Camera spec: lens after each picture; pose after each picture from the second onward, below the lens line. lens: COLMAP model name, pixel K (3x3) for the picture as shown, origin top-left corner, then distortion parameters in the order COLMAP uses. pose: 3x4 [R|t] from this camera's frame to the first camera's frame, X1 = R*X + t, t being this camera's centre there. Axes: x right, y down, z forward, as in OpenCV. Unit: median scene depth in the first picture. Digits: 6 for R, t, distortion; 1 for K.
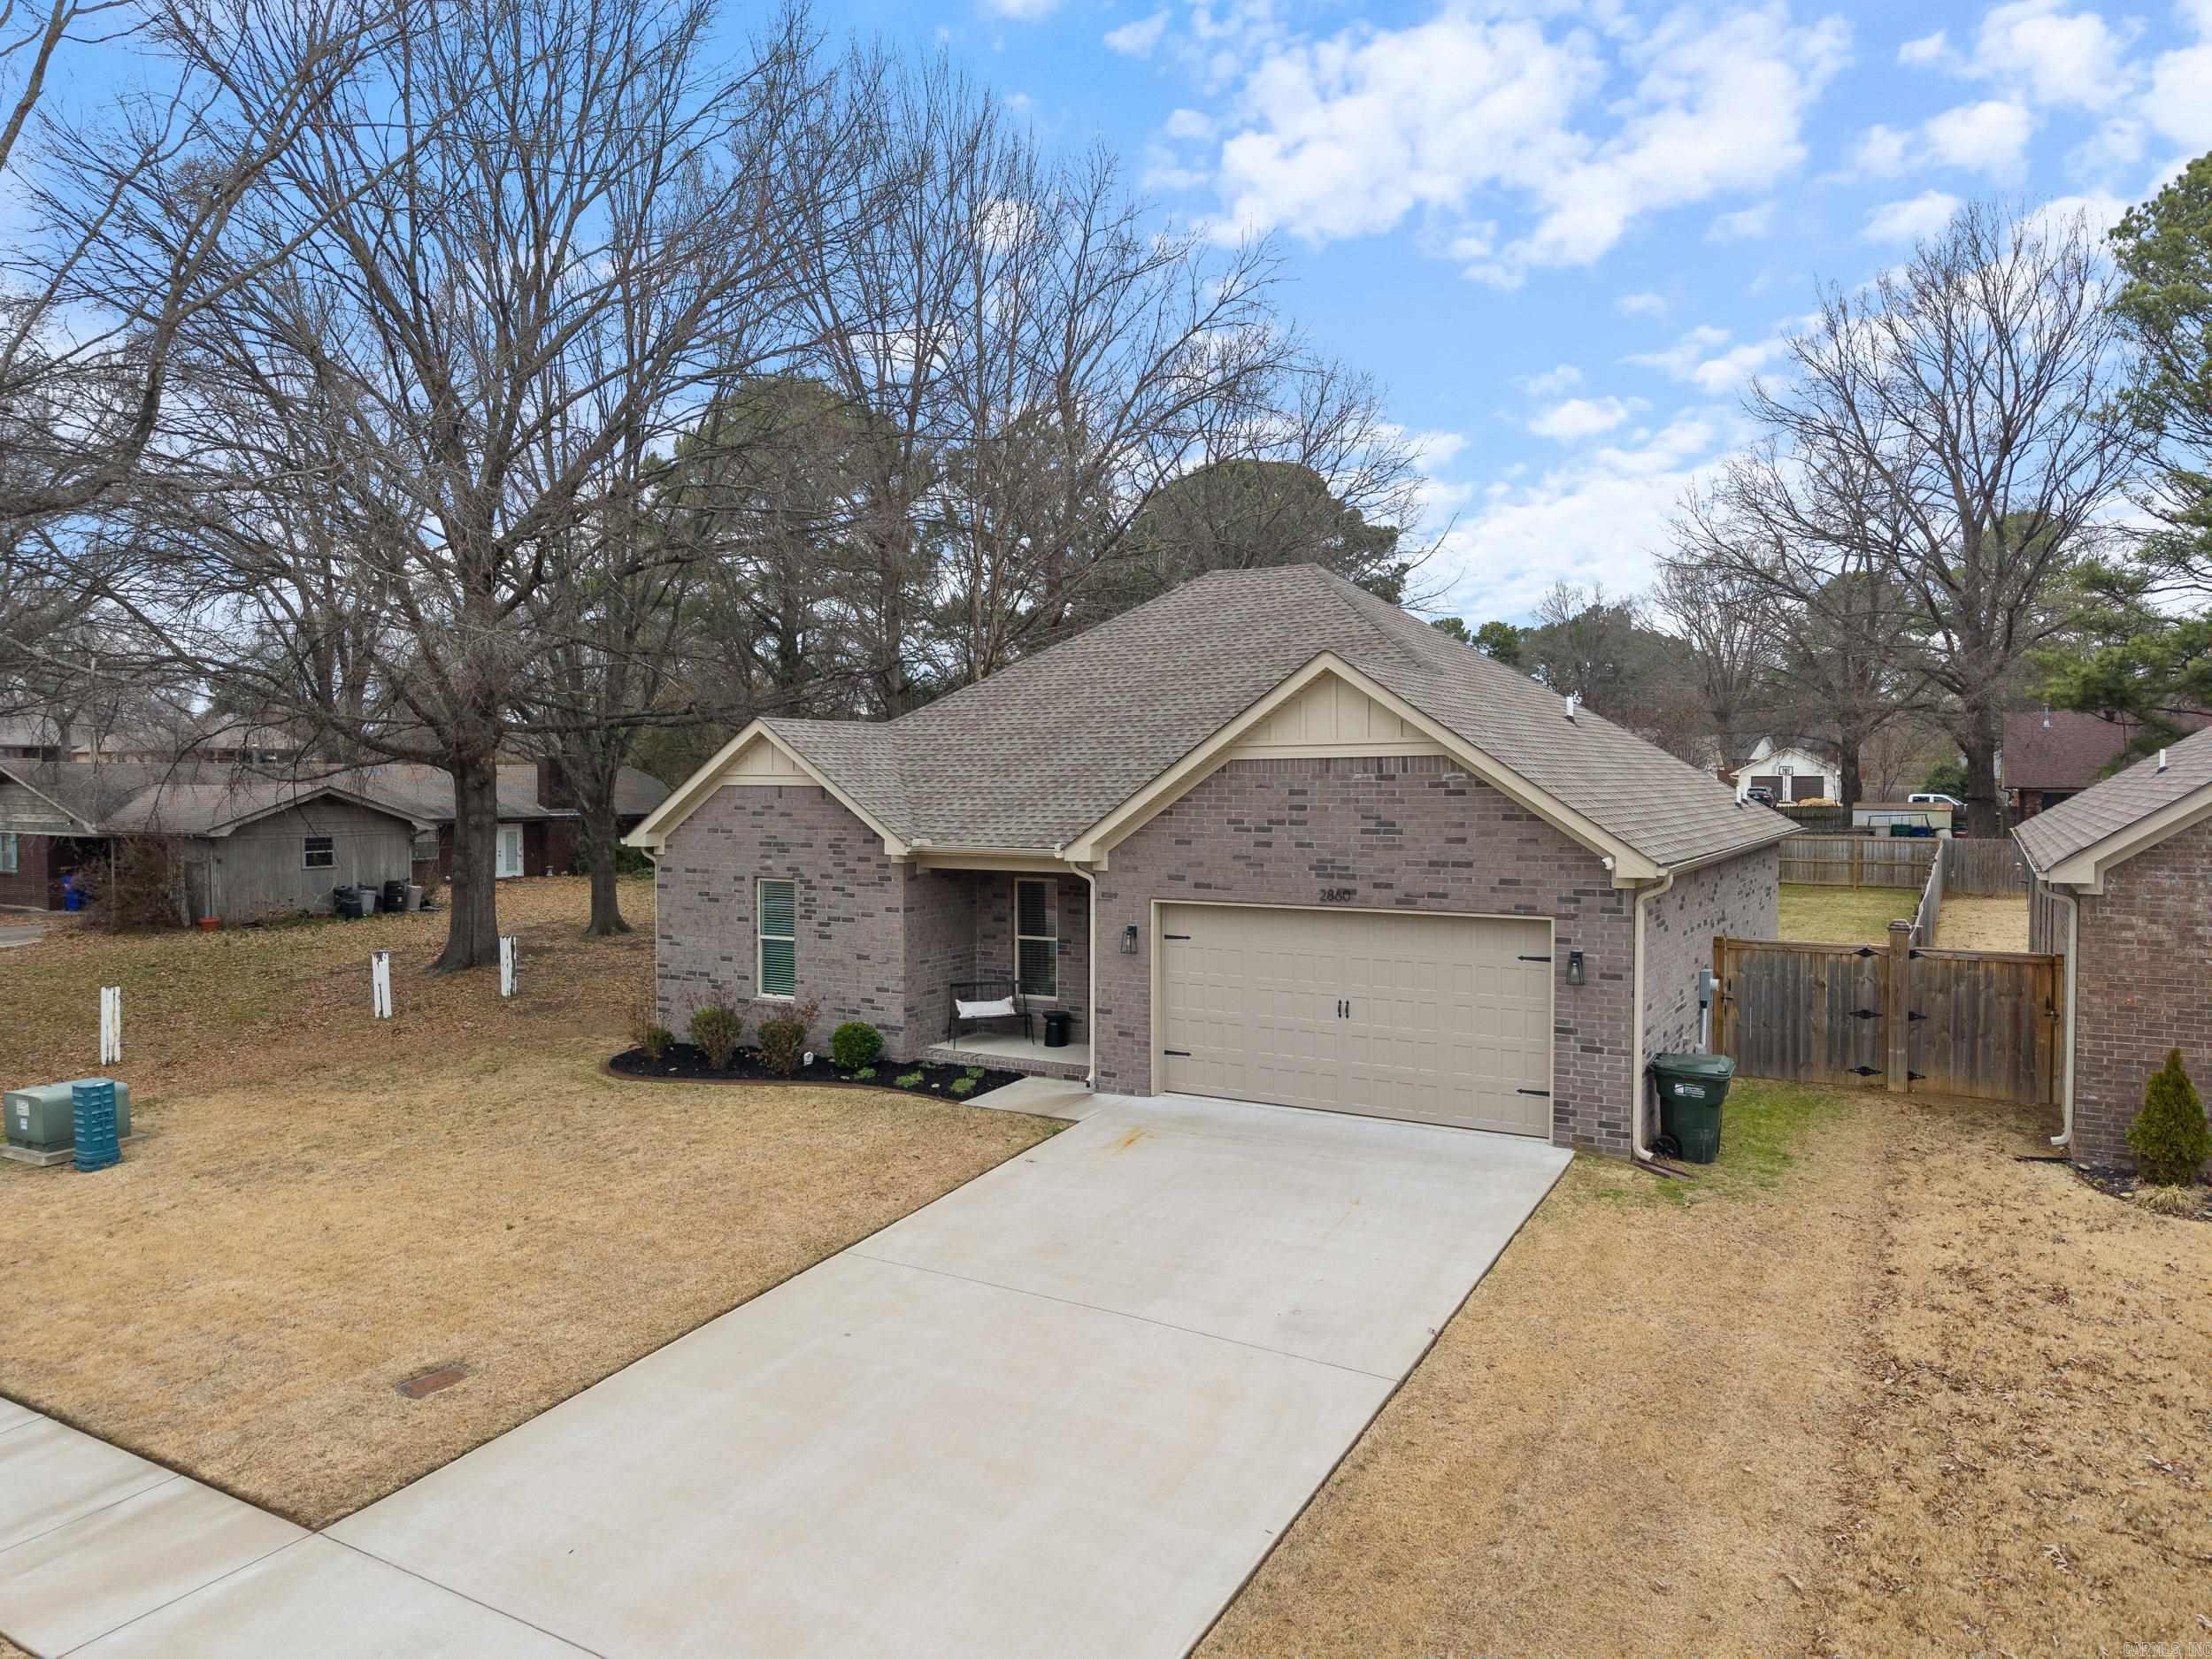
lens RADIAL K [[1479.7, 0, 1106.0], [0, 1479.7, 829.5], [0, 0, 1]] dist [0.017770, -0.014979]
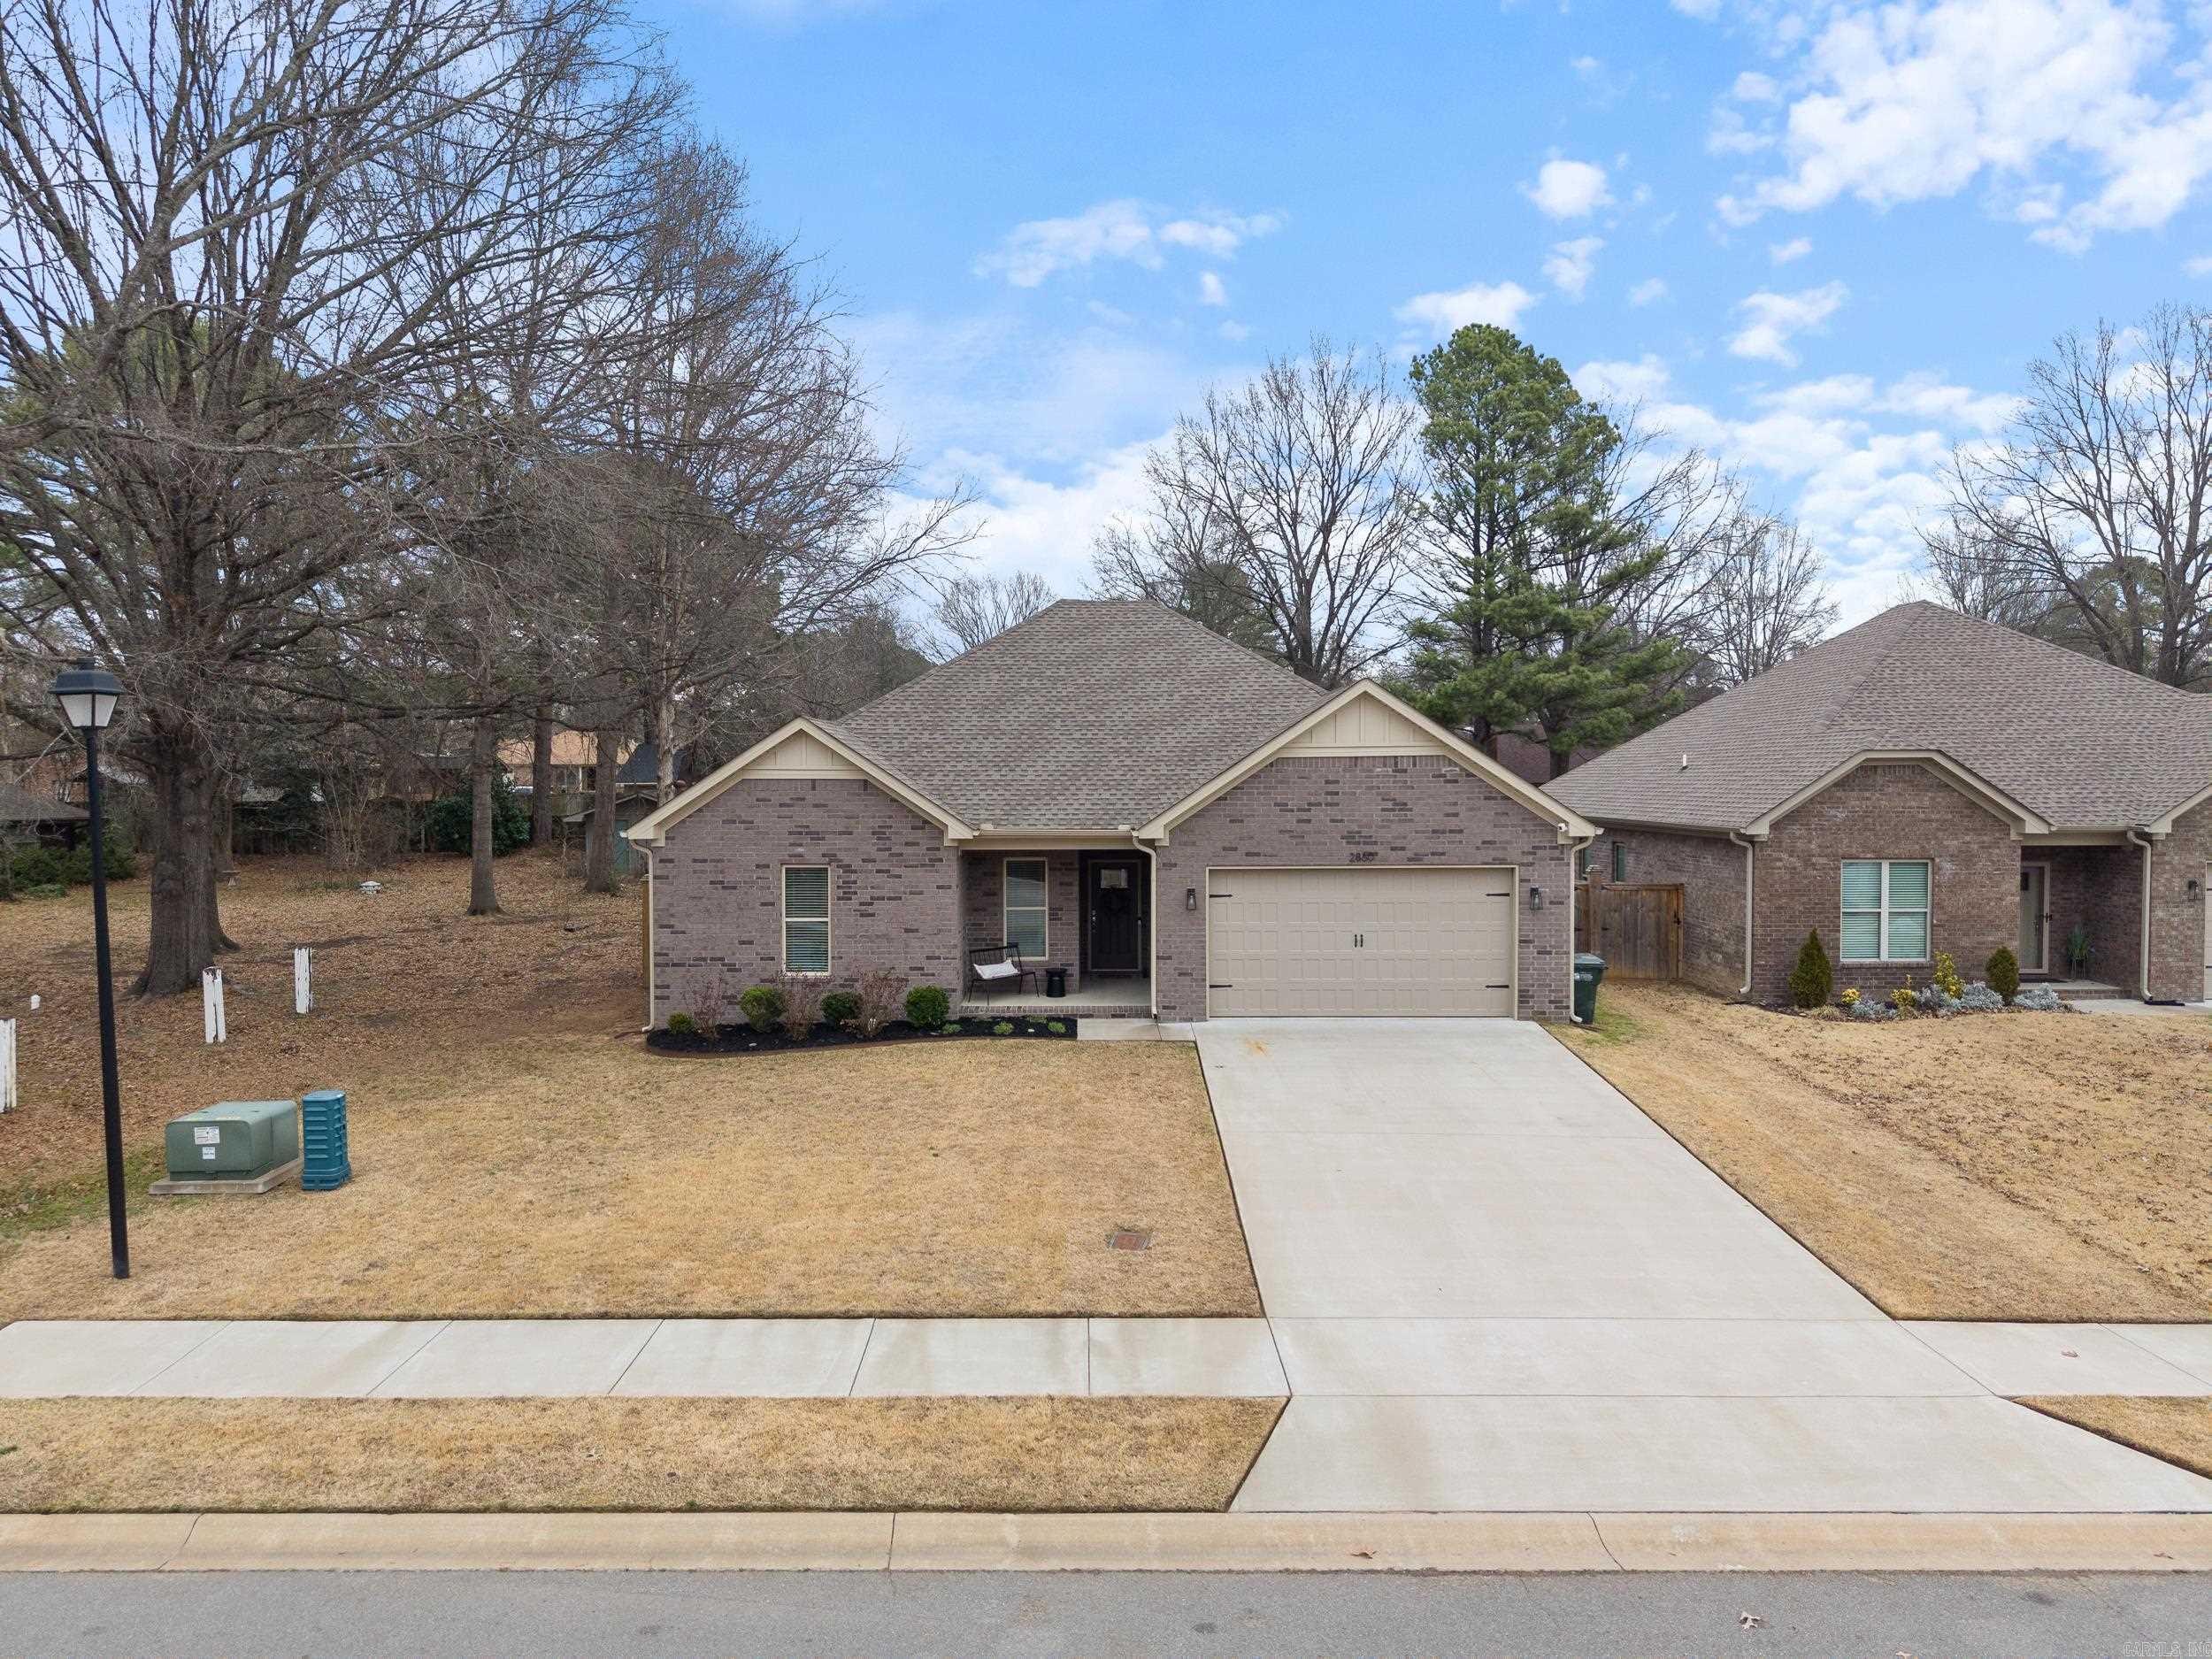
lens RADIAL K [[1479.7, 0, 1106.0], [0, 1479.7, 829.5], [0, 0, 1]] dist [0.017770, -0.014979]
pose [[0.859675, -0.018471, 0.510508, -0.685472], [0.018794, 0.999813, 0.004526, 0.007702], [-0.510496, 0.005703, 0.859861, -0.051340]]
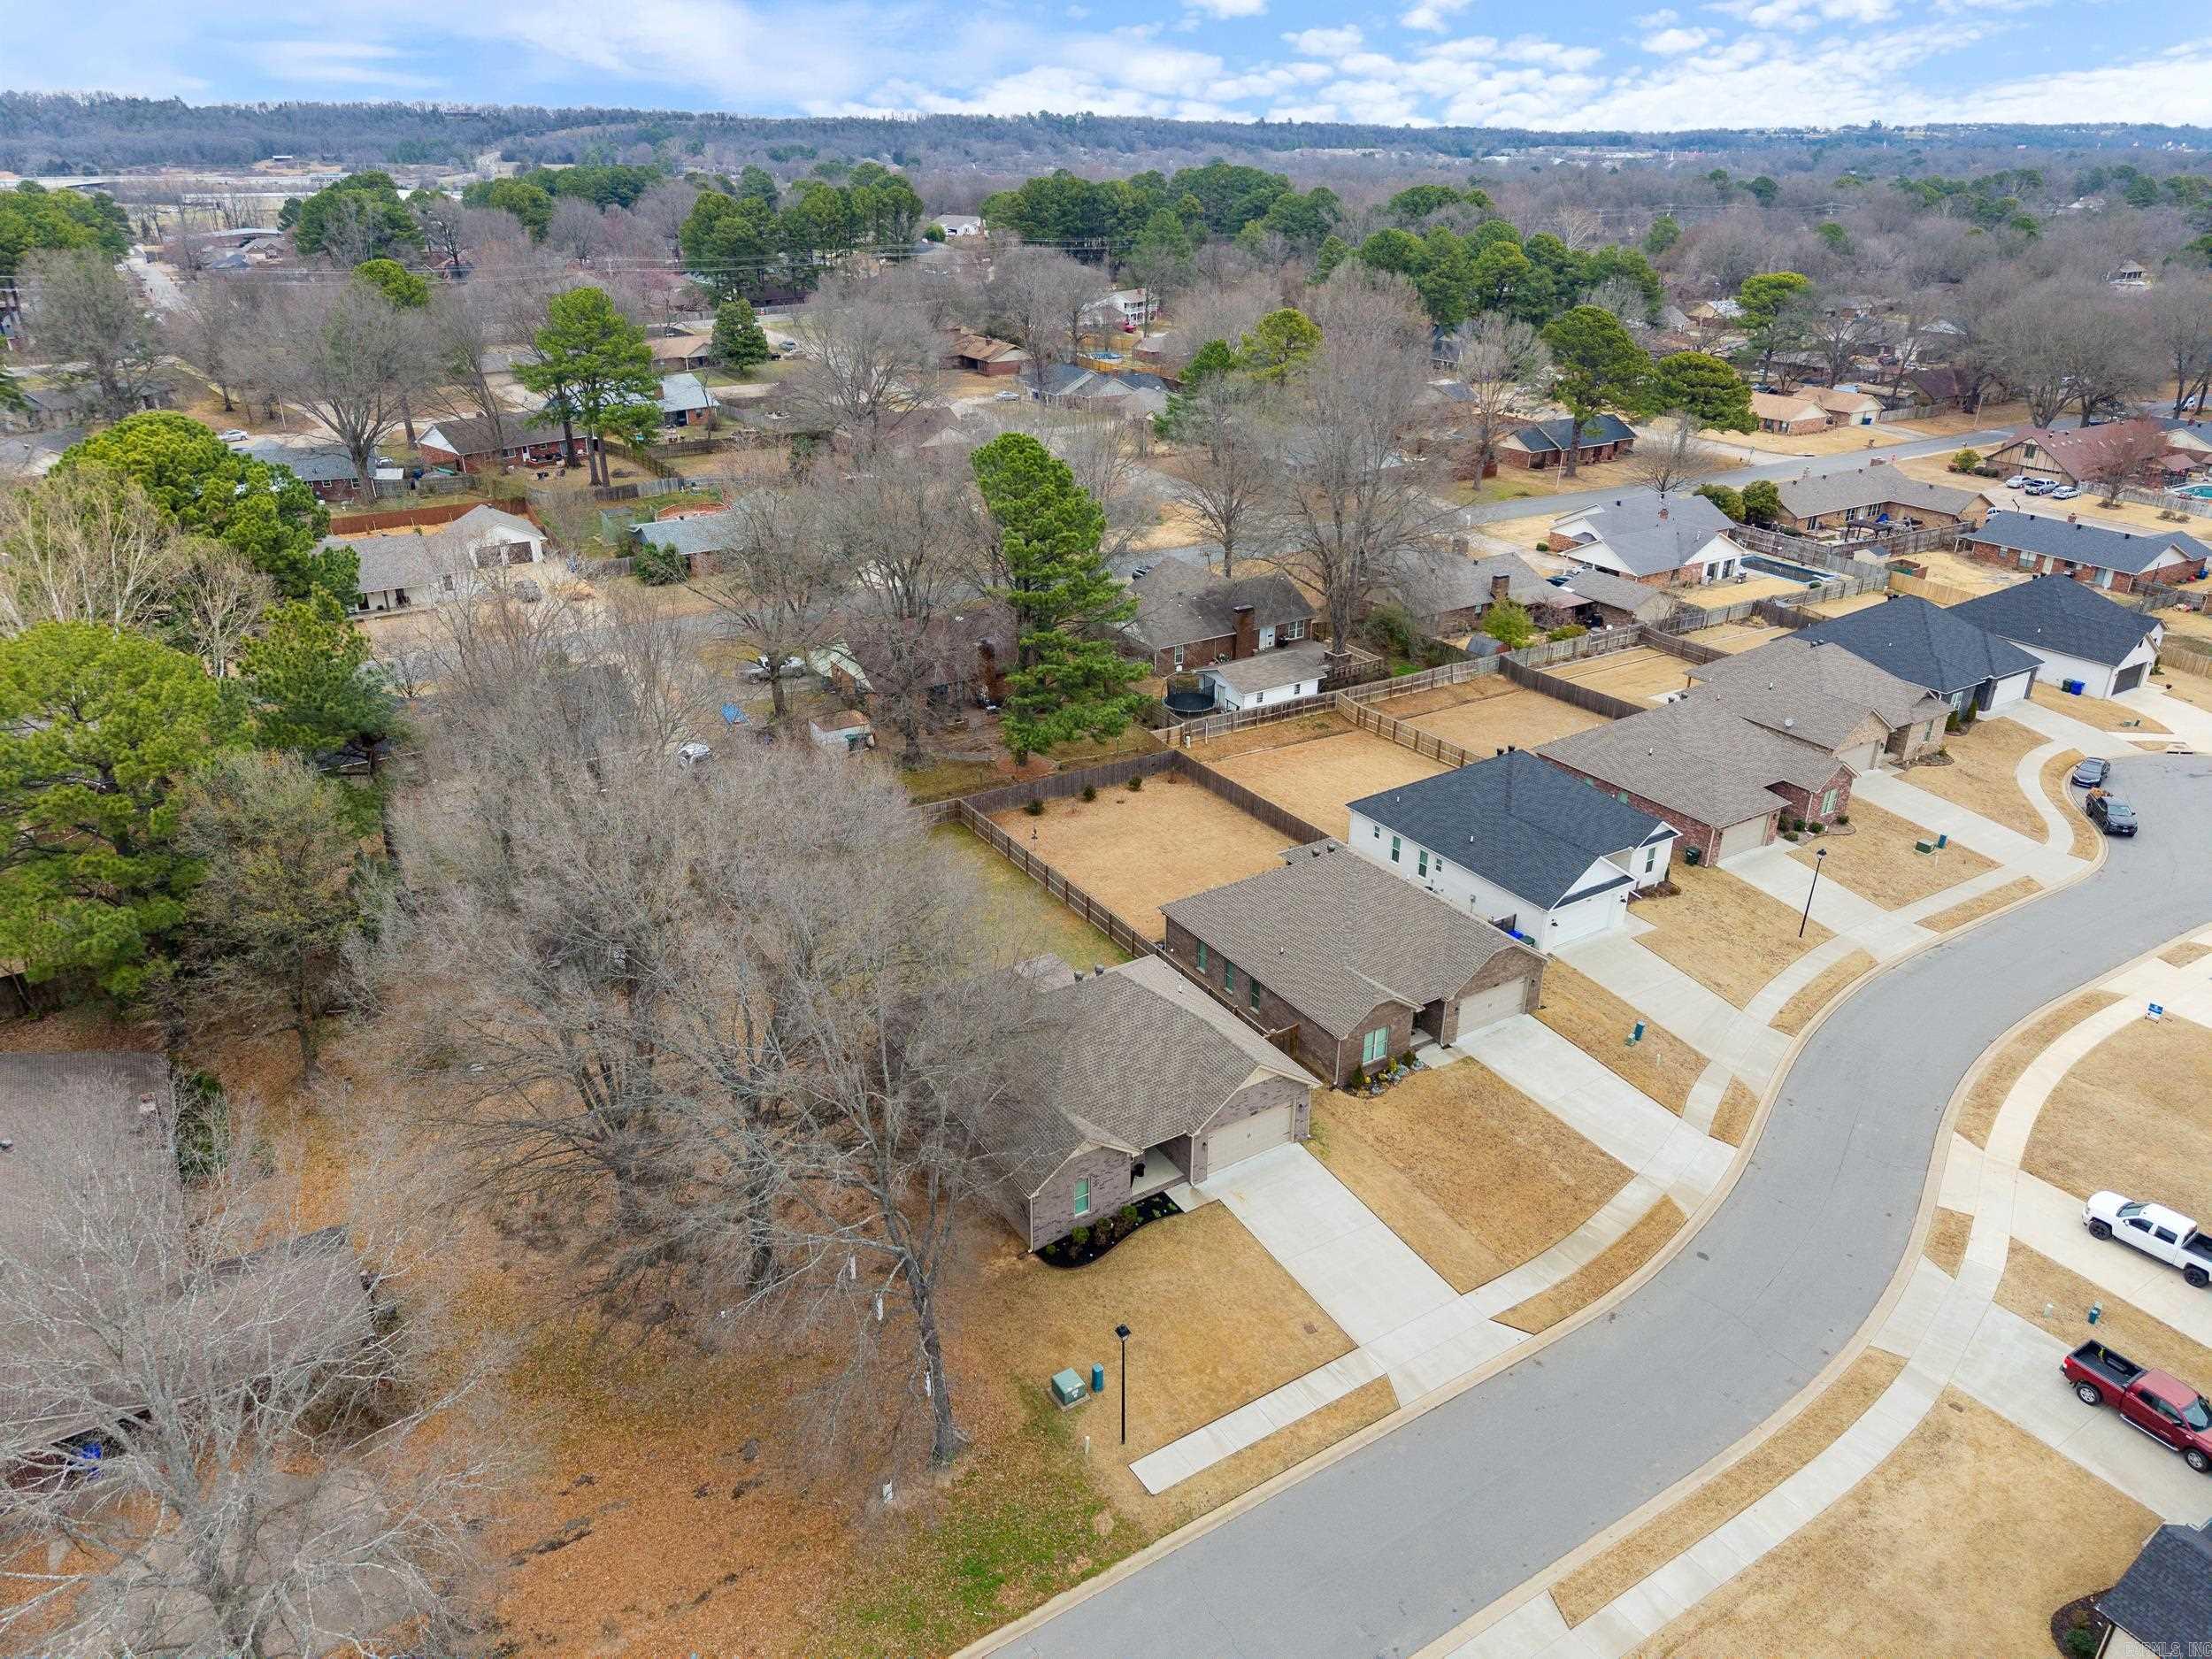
lens RADIAL K [[1479.7, 0, 1106.0], [0, 1479.7, 829.5], [0, 0, 1]] dist [0.017770, -0.014979]
pose [[0.457134, -0.370208, 0.808687, -2.627687], [0.021967, 0.913674, 0.405853, -2.024461], [-0.889127, -0.167765, 0.425804, -0.162864]]
